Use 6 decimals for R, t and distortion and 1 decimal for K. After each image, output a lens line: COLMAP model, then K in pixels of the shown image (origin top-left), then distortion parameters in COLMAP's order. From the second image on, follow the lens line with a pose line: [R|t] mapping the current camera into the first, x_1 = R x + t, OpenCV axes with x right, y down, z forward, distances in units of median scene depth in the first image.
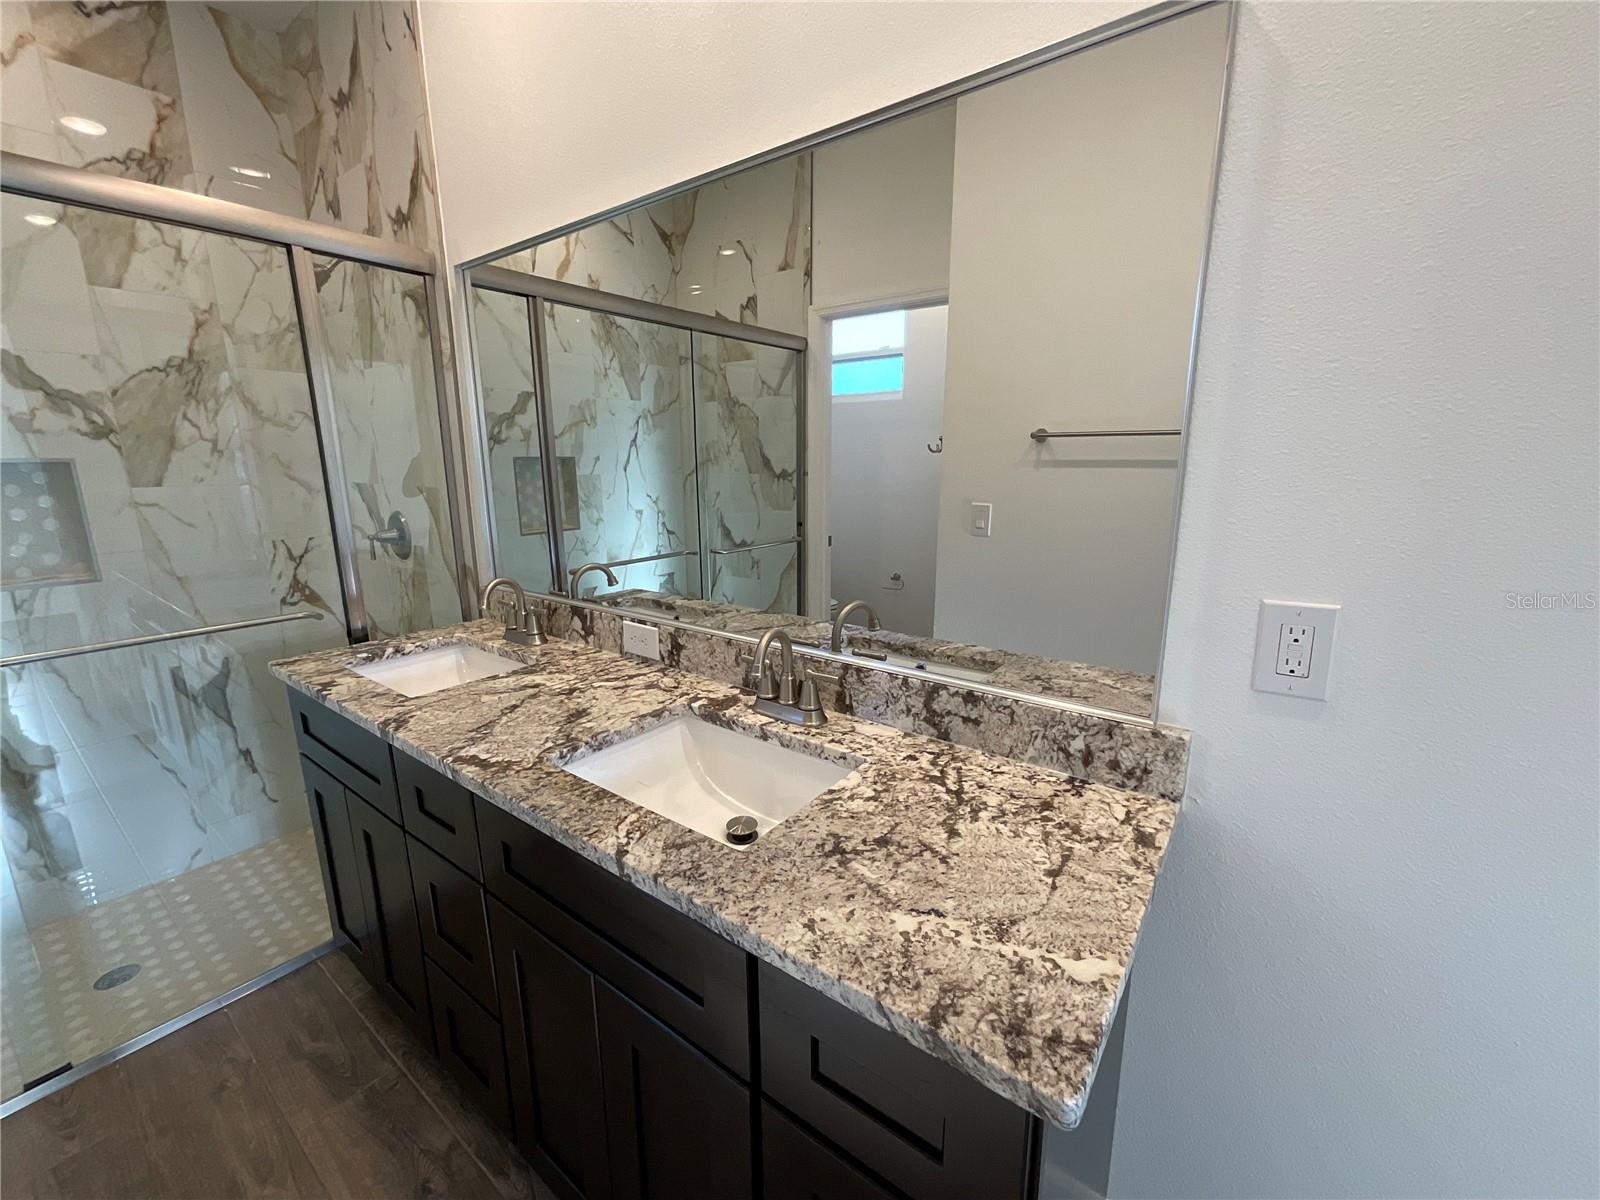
lens RADIAL K [[652.4, 0, 803.8], [0, 652.4, 598.1], [0, 0, 1]] dist [-0.009670, 0.004711]
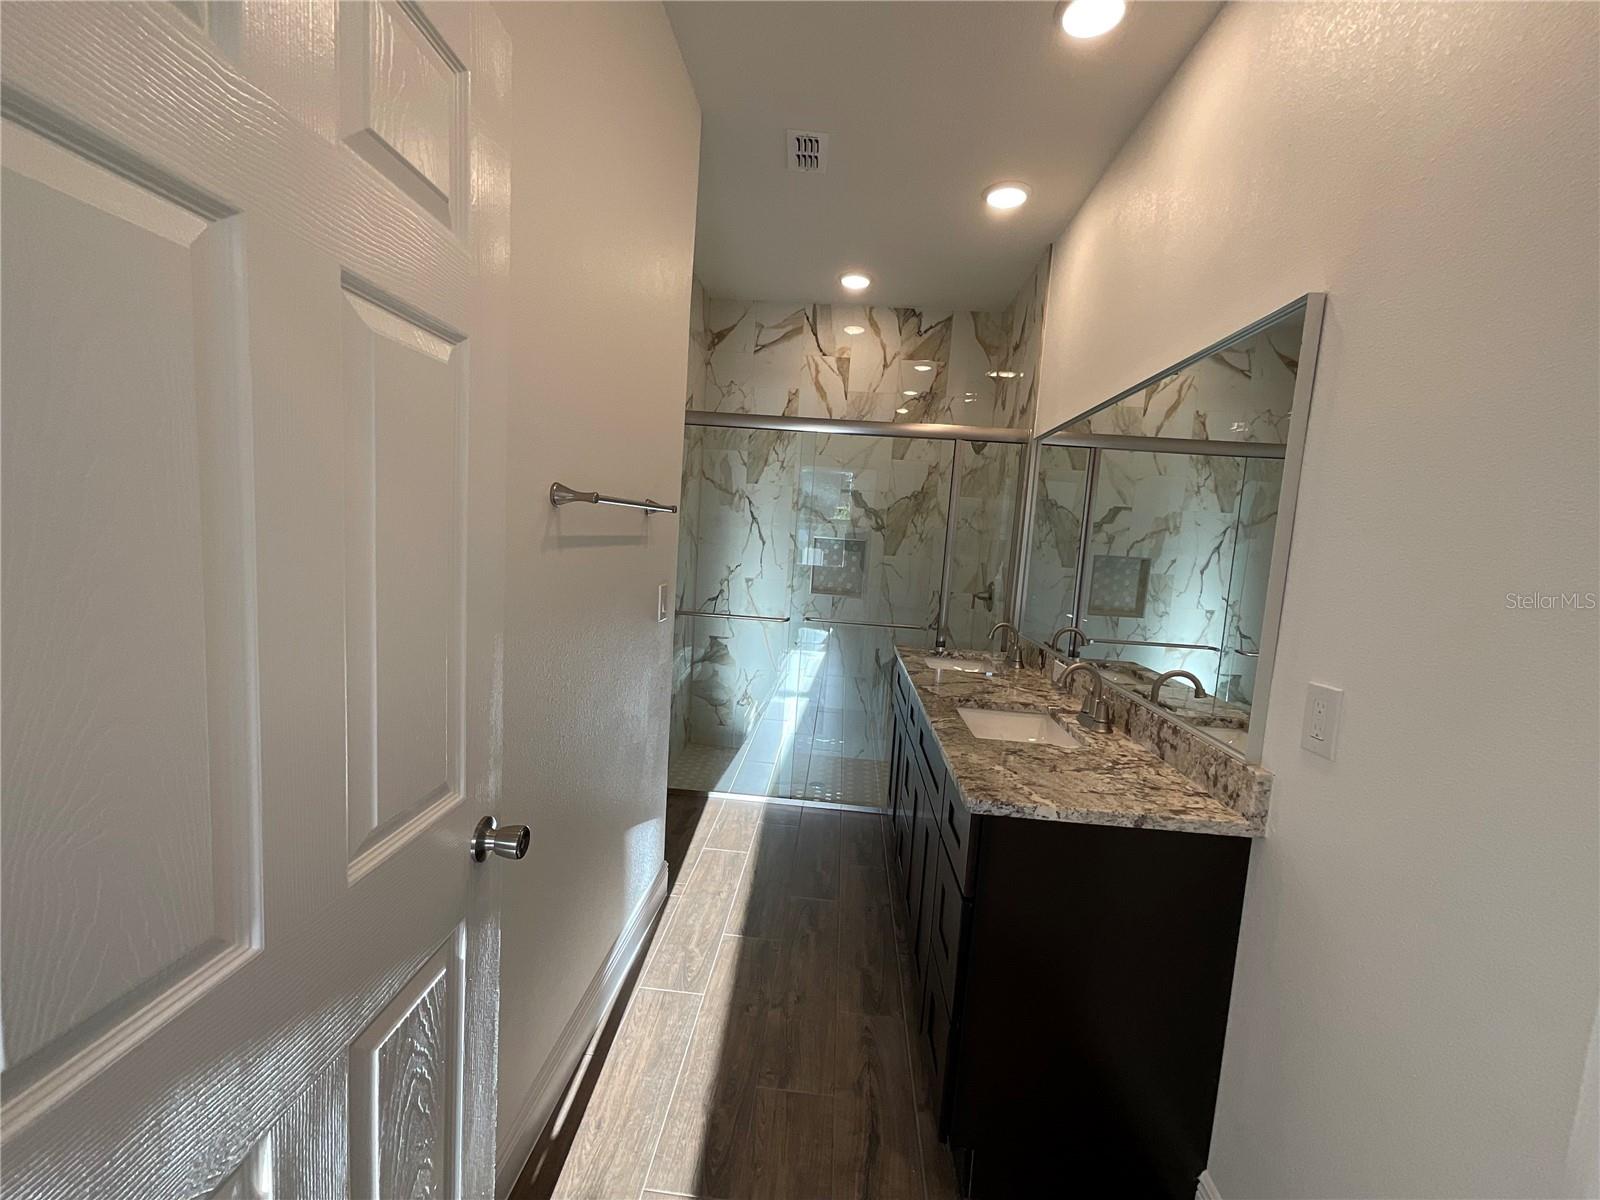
lens RADIAL K [[652.4, 0, 803.8], [0, 652.4, 598.1], [0, 0, 1]] dist [-0.009670, 0.004711]
pose [[0.540208, 0.122043, -0.832635, 1.062977], [-0.242051, 0.970150, -0.014842, 0.095786], [0.805969, 0.209558, 0.553623, -0.577131]]
